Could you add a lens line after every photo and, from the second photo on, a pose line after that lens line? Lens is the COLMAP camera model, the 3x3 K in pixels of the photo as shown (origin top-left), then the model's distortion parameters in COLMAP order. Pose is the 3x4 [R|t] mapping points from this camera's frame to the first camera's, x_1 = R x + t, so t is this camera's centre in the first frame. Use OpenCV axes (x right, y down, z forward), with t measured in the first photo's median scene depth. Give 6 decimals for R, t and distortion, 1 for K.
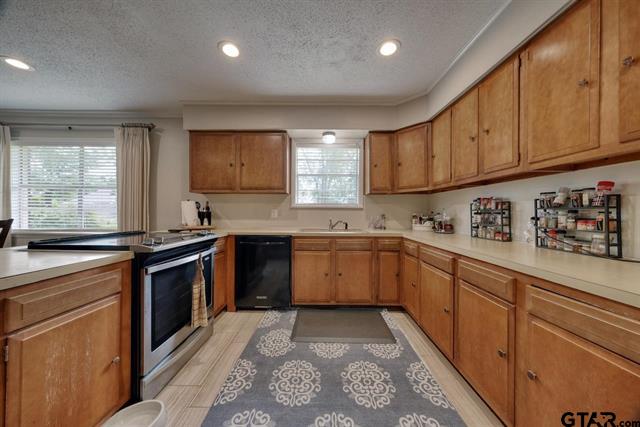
lens RADIAL K [[216.0, 0, 321.0], [0, 216.0, 212.4], [0, 0, 1]] dist [-0.003673, 0.000018]
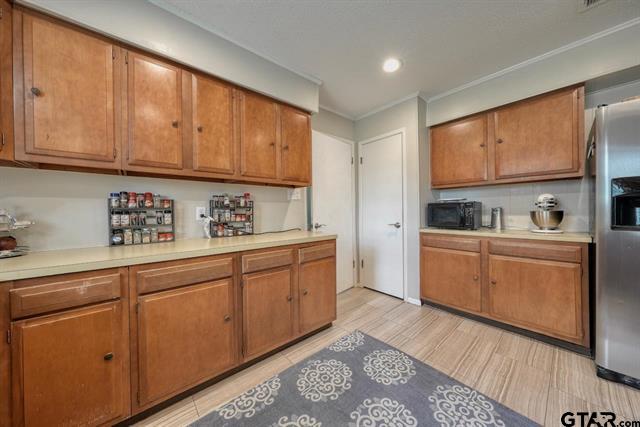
lens RADIAL K [[216.0, 0, 321.0], [0, 216.0, 212.4], [0, 0, 1]] dist [-0.003673, 0.000018]
pose [[-0.652507, -0.005598, 0.757762, -0.276274], [0.004674, 0.999924, 0.011412, -0.001702], [-0.757768, 0.010988, -0.652431, 0.989810]]
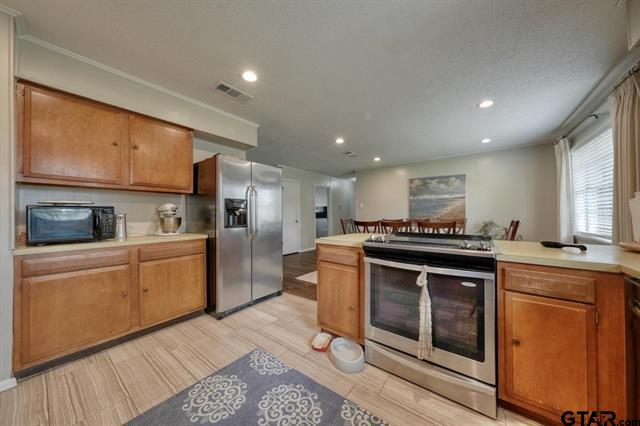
lens RADIAL K [[216.0, 0, 321.0], [0, 216.0, 211.9], [0, 0, 1]] dist [-0.003673, 0.000018]
pose [[-0.606732, -0.013730, -0.794788, 0.262193], [0.003171, 0.999801, -0.019693, 0.002055], [0.794900, -0.014469, -0.606568, 0.976036]]
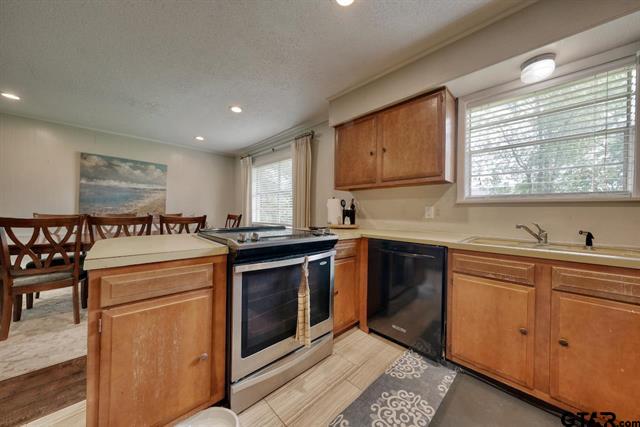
lens RADIAL K [[216.0, 0, 321.0], [0, 216.0, 212.4], [0, 0, 1]] dist [-0.003673, 0.000018]
pose [[0.700362, 0.004756, -0.713772, 0.062565], [-0.009735, 0.999948, -0.002889, 0.017073], [0.713722, 0.008972, 0.700372, 0.374001]]
